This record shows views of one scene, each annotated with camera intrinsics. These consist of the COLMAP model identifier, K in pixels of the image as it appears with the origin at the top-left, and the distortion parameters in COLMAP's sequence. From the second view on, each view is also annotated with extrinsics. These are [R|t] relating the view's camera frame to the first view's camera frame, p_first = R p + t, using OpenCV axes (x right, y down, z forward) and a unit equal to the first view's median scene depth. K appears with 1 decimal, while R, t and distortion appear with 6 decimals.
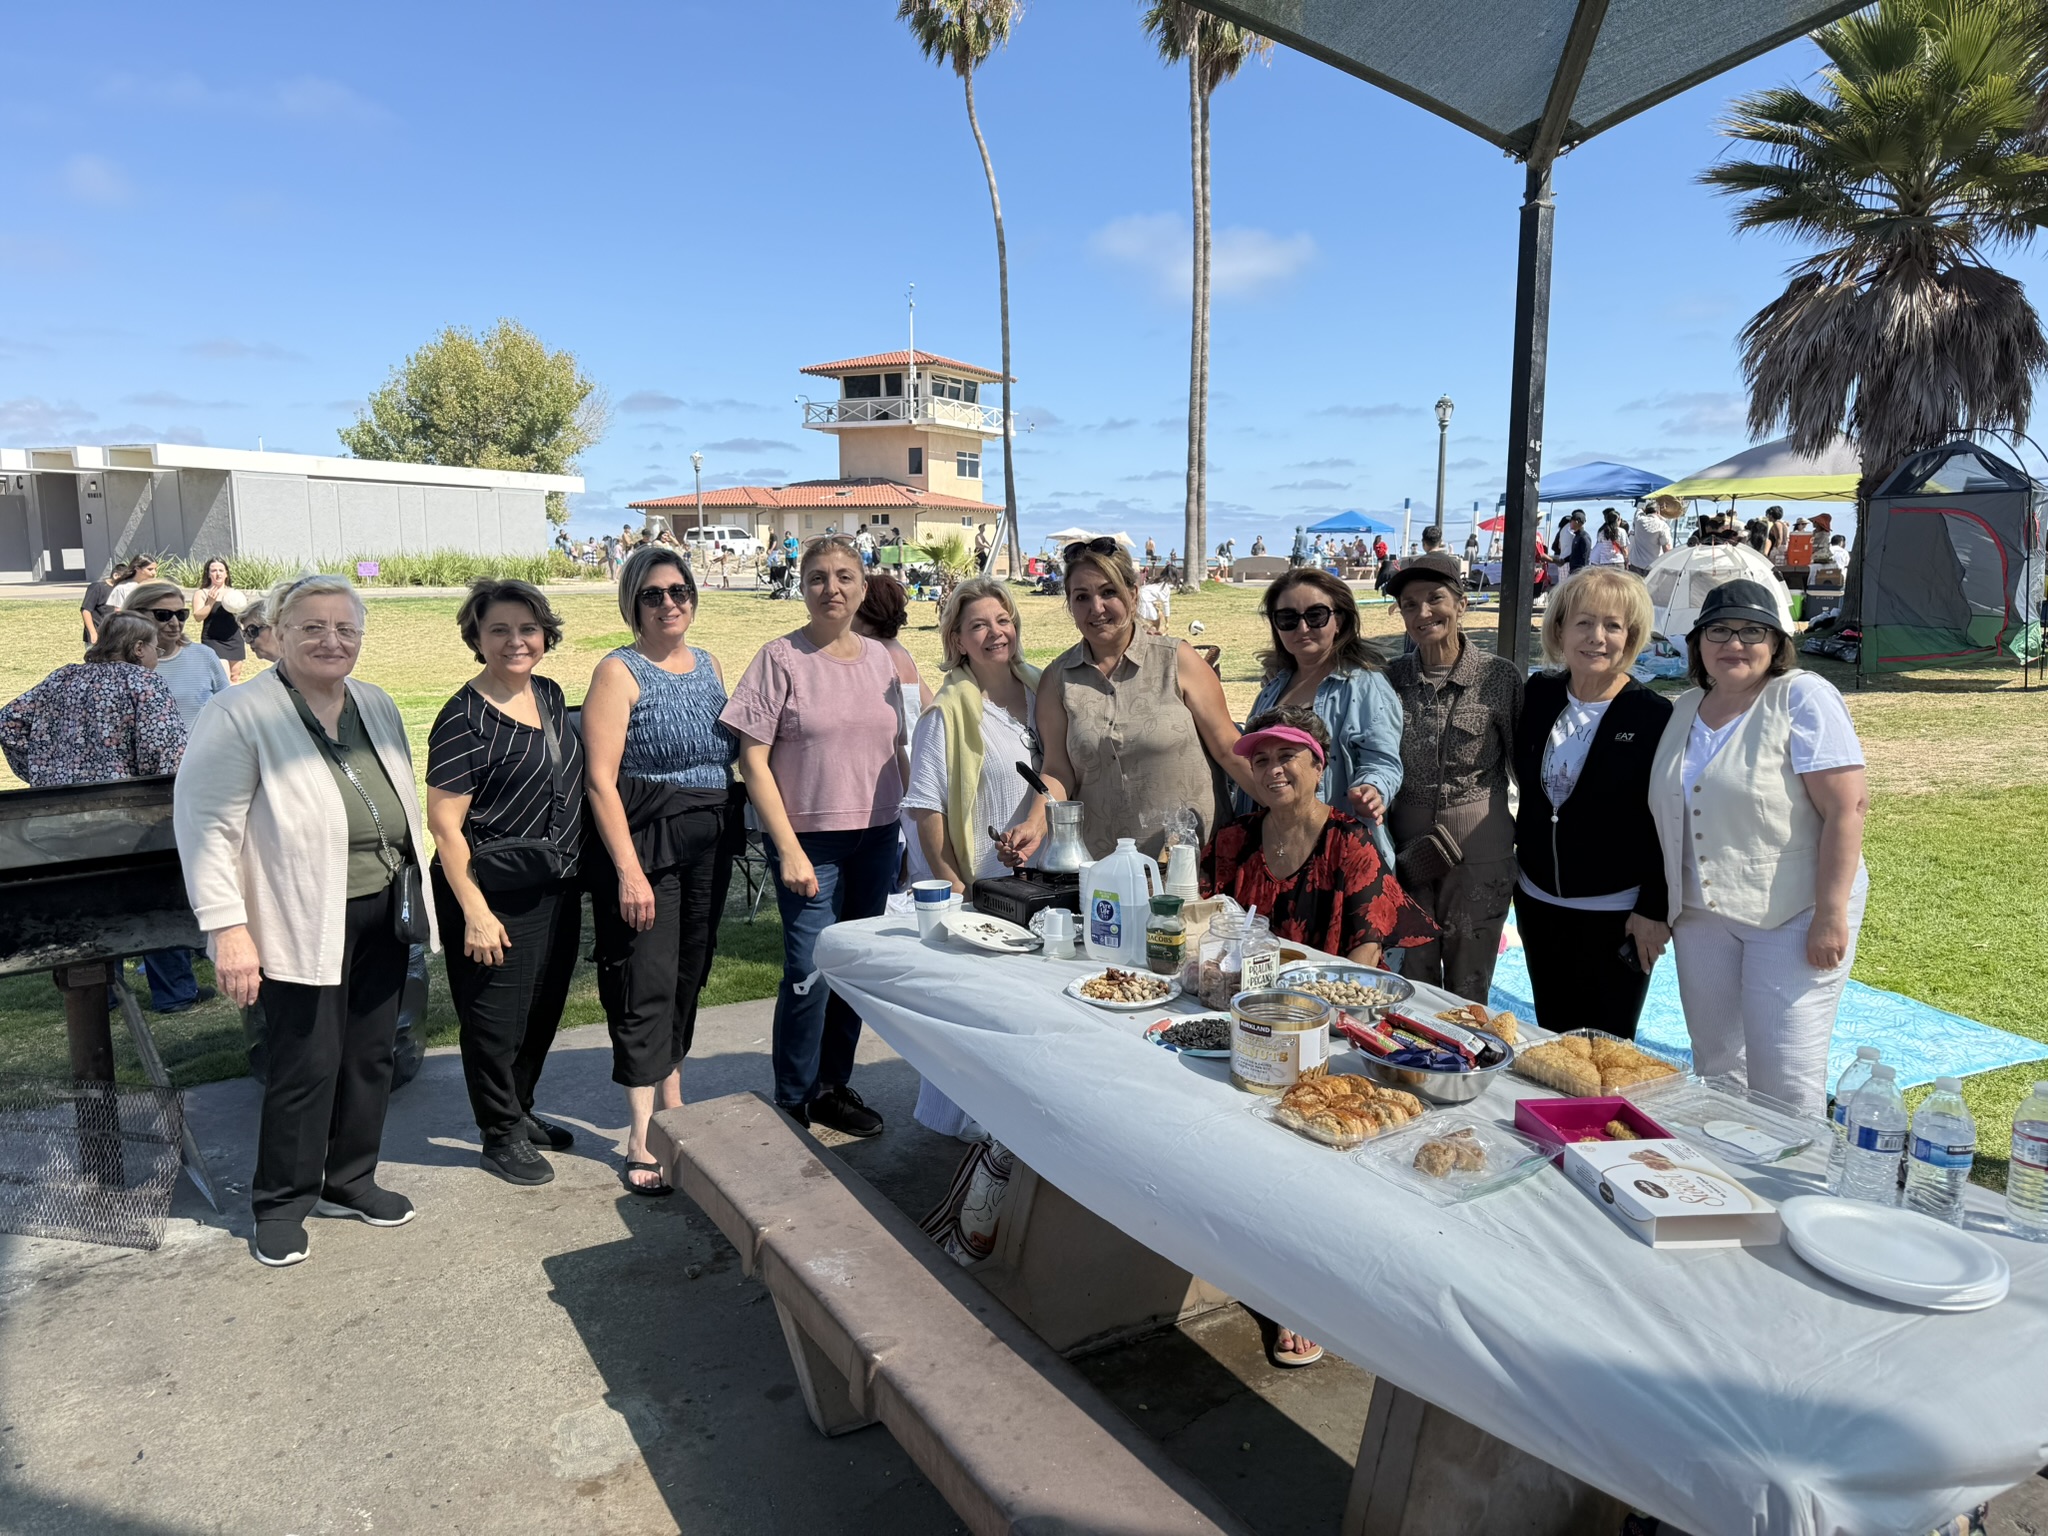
lens RADIAL K [[1409.7, 0, 1019.0], [0, 1409.7, 765.7], [0, 0, 1]] dist [0.008769, -0.031205]
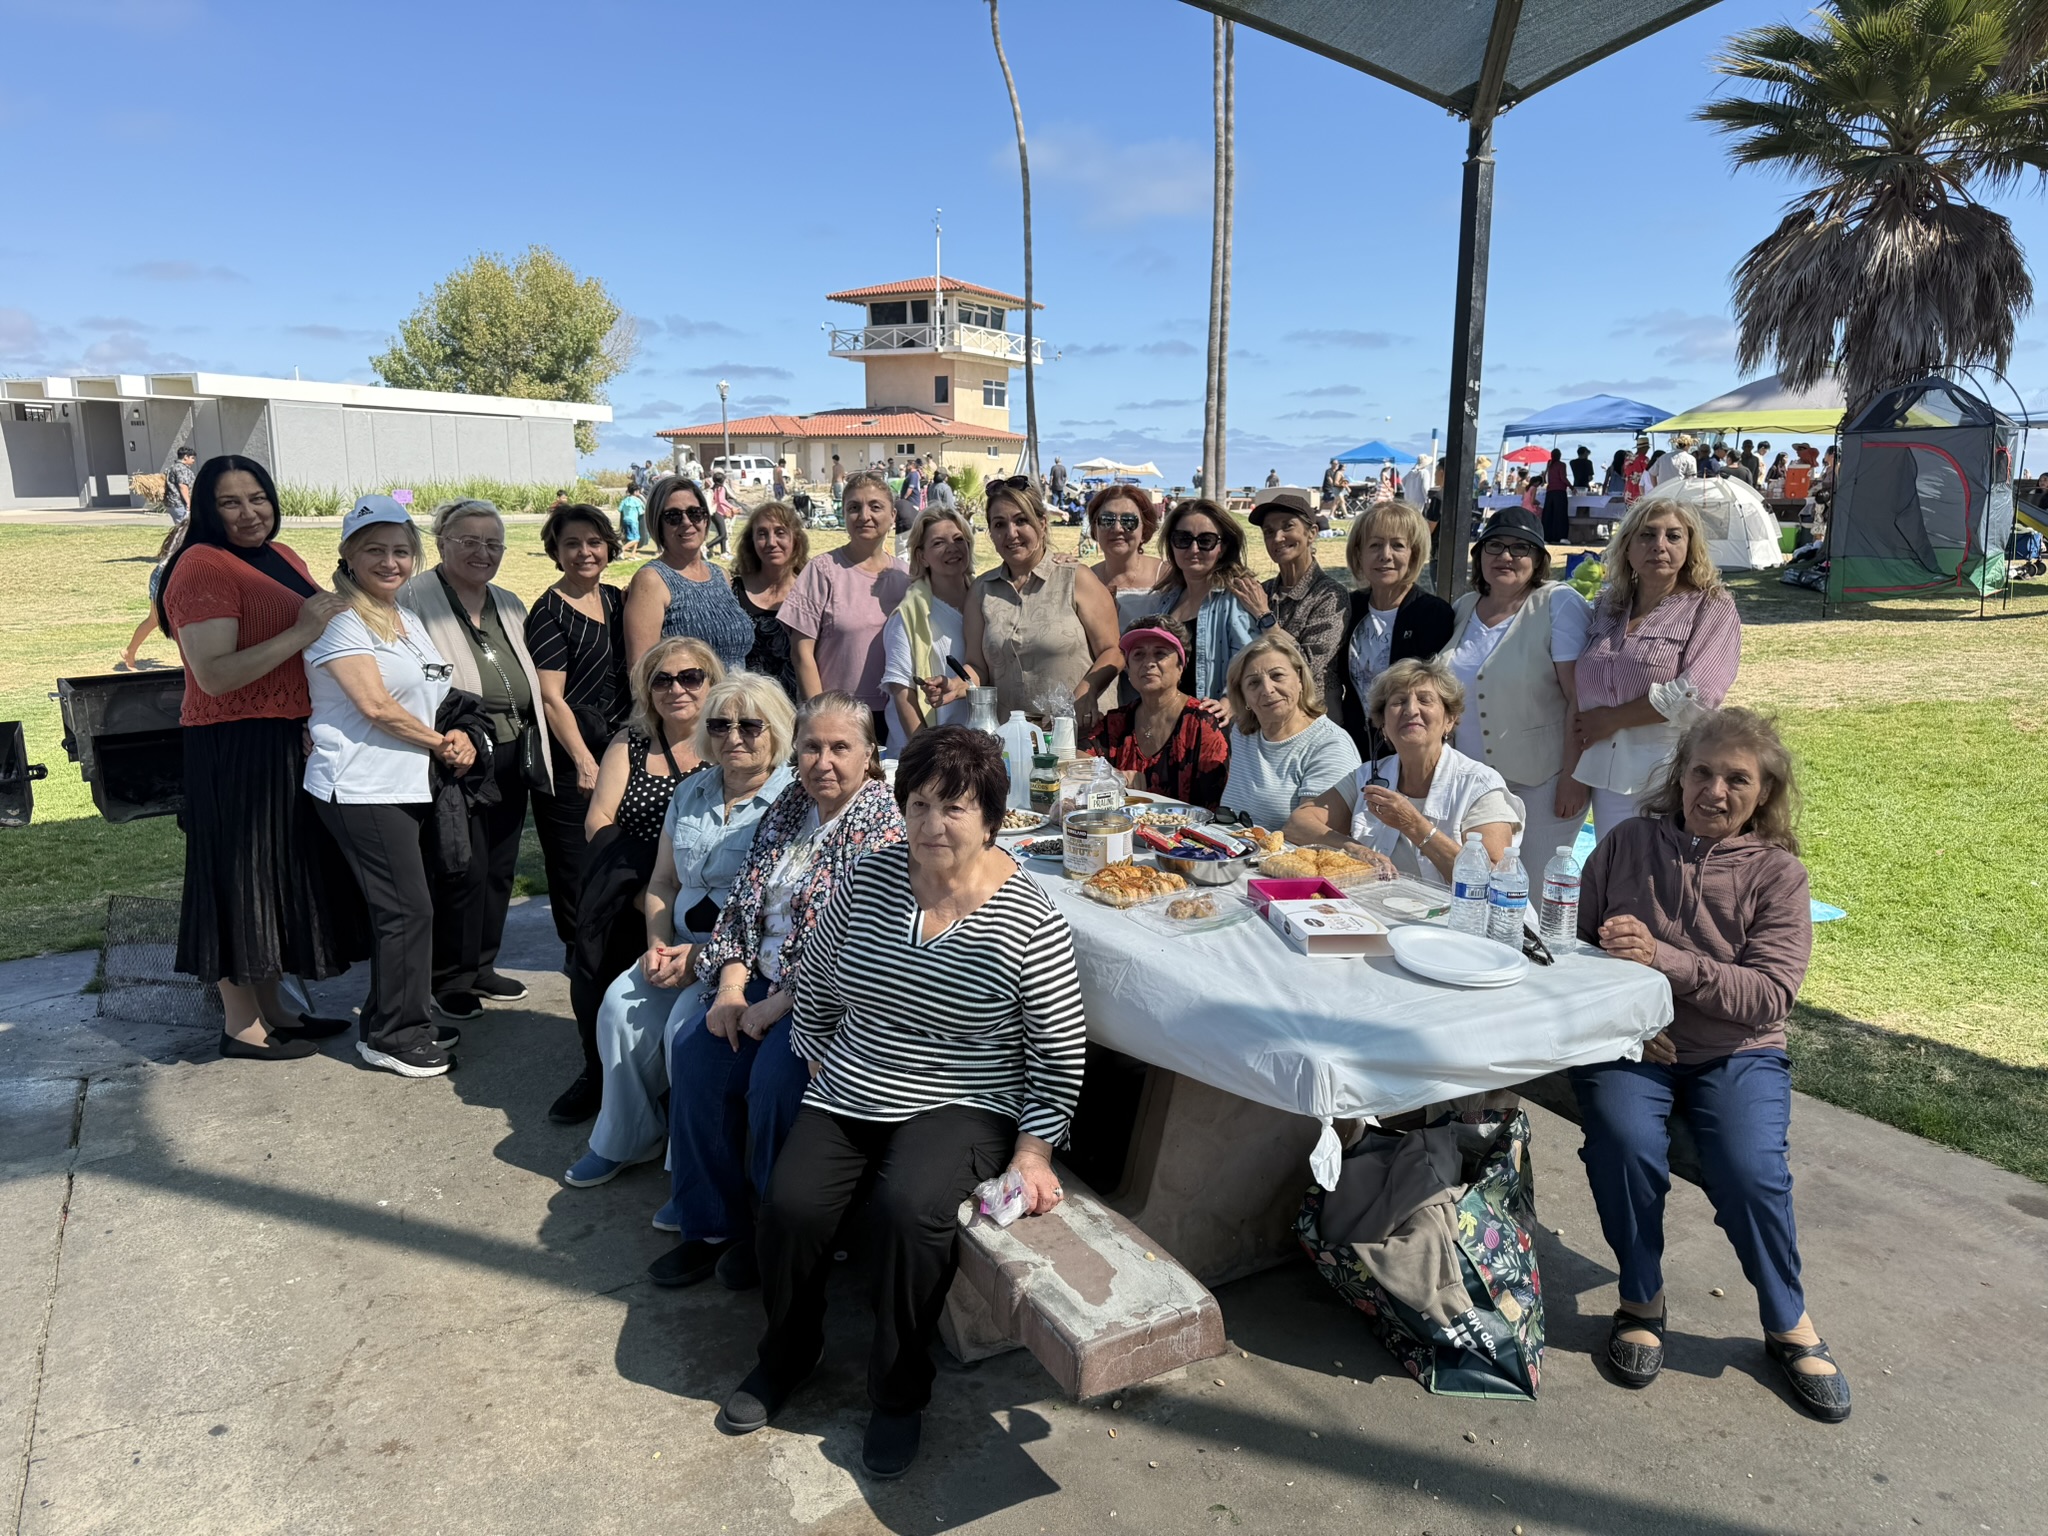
lens RADIAL K [[1409.7, 0, 1015.8], [0, 1409.7, 762.1], [0, 0, 1]] dist [0.008769, -0.031205]
pose [[0.999725, 0.008136, -0.021985, 0.013770], [-0.007118, 0.998917, 0.045984, 0.005472], [0.022335, -0.045815, 0.998700, -0.037514]]
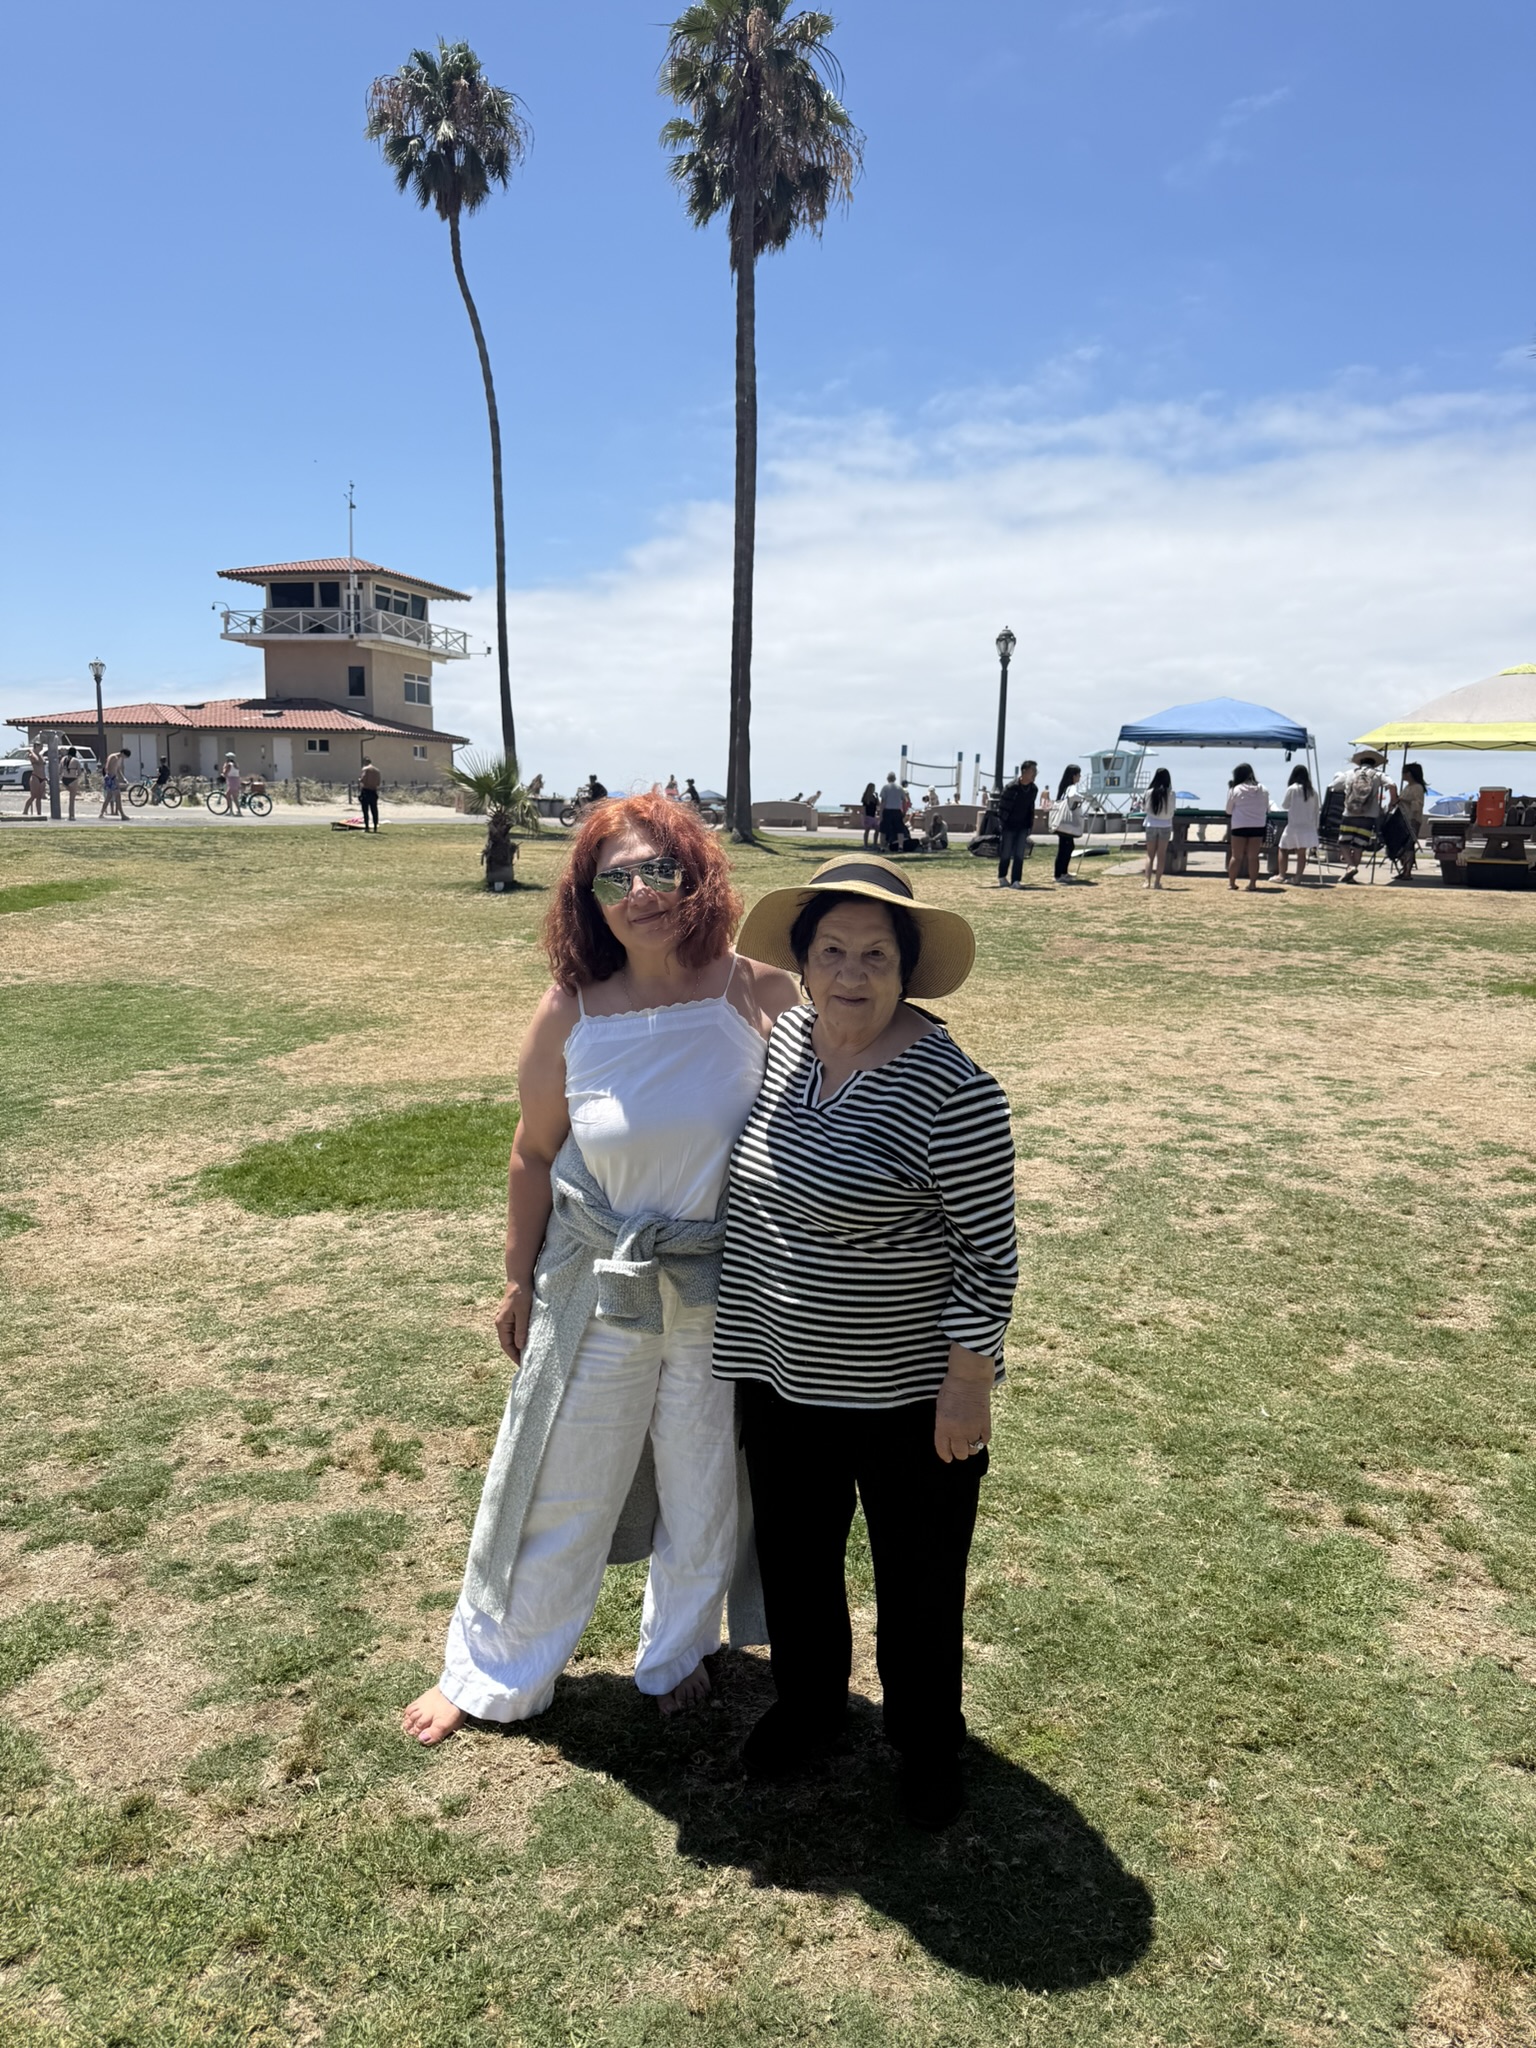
lens RADIAL K [[1409.7, 0, 758.5], [0, 1409.7, 1020.7], [0, 0, 1]] dist [0.008769, -0.031205]
pose [[0.974723, -0.009827, 0.223200, -0.097127], [0.007415, 0.999905, 0.011643, -0.038049], [-0.223294, -0.009694, 0.974703, 0.261860]]
